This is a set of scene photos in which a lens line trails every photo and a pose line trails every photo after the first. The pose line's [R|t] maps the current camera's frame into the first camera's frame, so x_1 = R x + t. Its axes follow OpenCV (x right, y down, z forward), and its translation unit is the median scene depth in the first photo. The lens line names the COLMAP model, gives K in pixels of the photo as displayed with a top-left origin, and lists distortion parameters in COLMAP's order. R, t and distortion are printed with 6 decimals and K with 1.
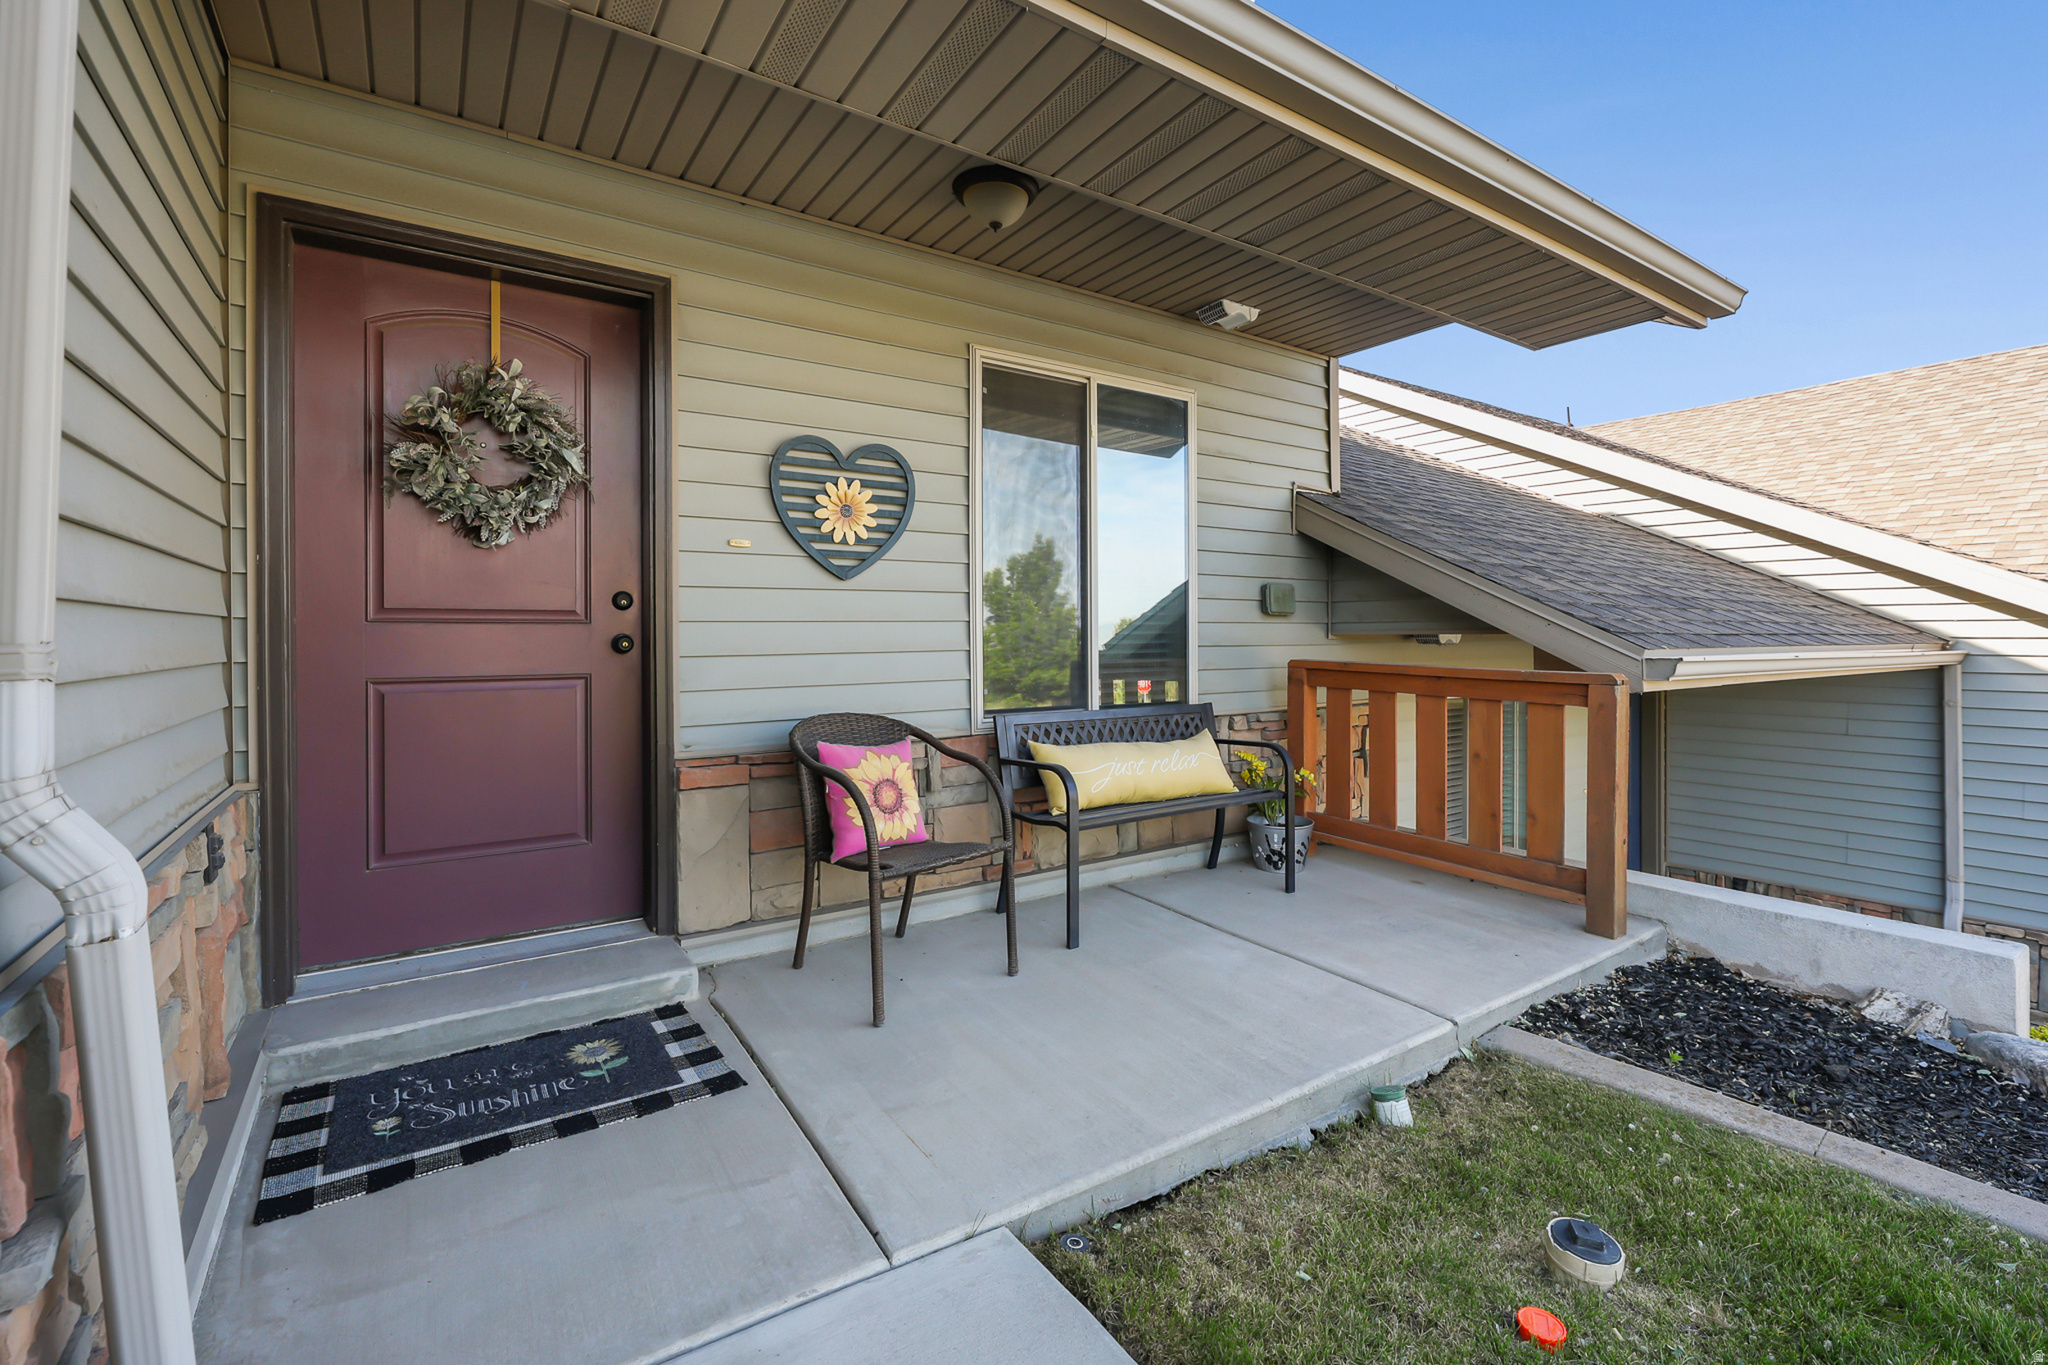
lens RADIAL K [[875.0, 0, 1013.5], [0, 875.0, 638.3], [0, 0, 1]] dist [0.000053, -0.002113]
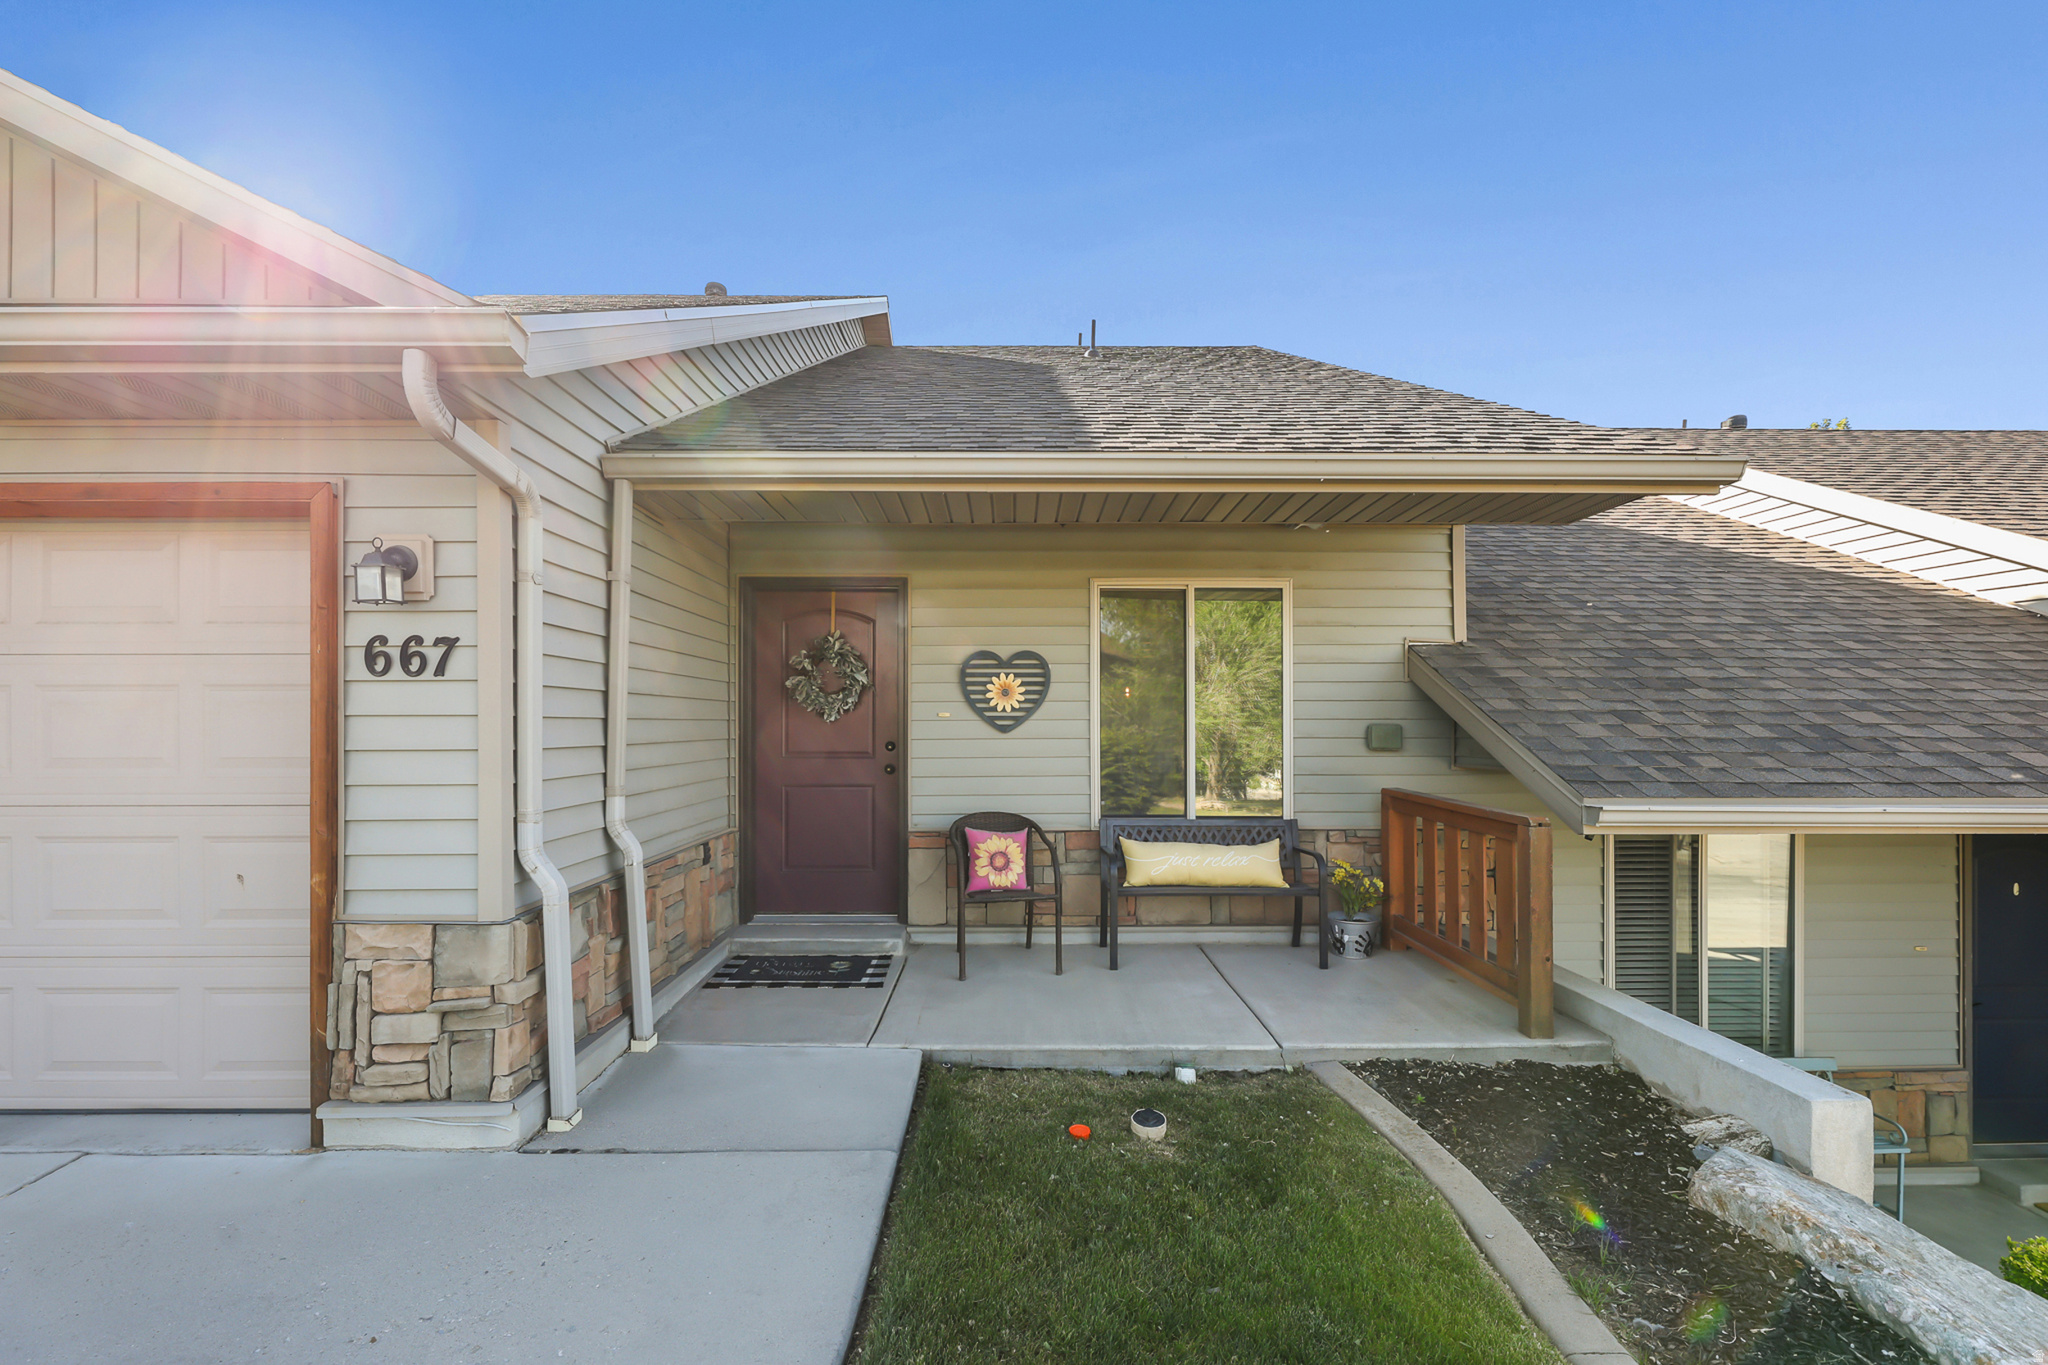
lens RADIAL K [[875.0, 0, 1032.9], [0, 875.0, 713.2], [0, 0, 1]] dist [0.000053, -0.002113]
pose [[0.837755, -0.001985, -0.546042, 0.800551], [-0.004676, 0.999931, -0.010810, -0.089548], [0.546026, 0.011610, 0.837688, -0.399419]]
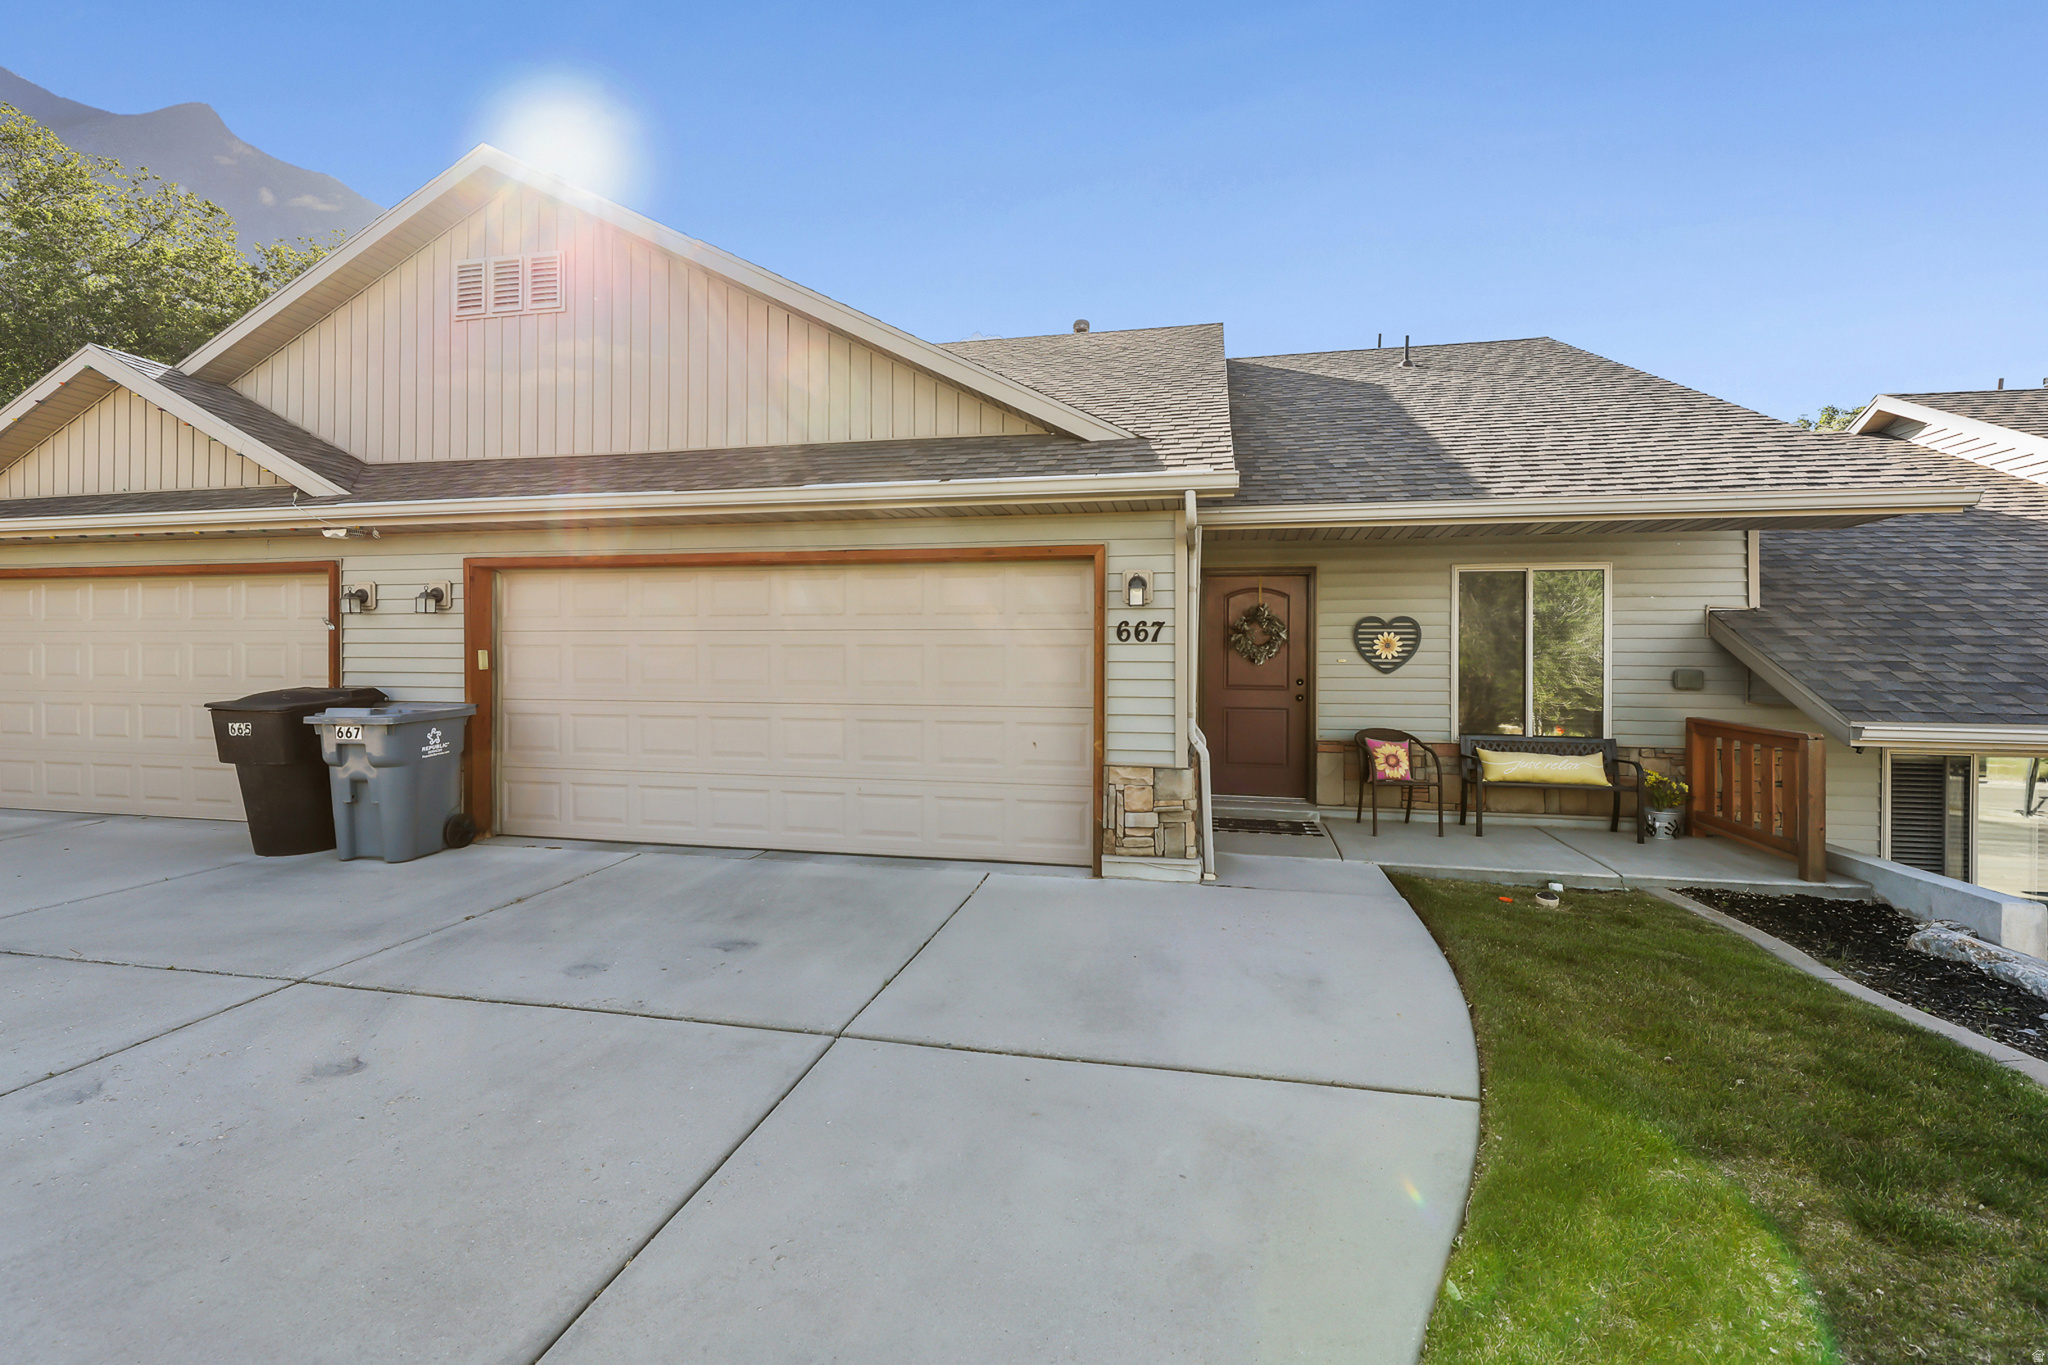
lens RADIAL K [[875.0, 0, 1043.1], [0, 875.0, 659.5], [0, 0, 1]] dist [0.000053, -0.002113]
pose [[0.696502, 0.005869, -0.717531, 0.910412], [-0.011507, 0.999929, -0.002991, -0.090823], [0.717463, 0.010340, 0.696520, -1.414749]]
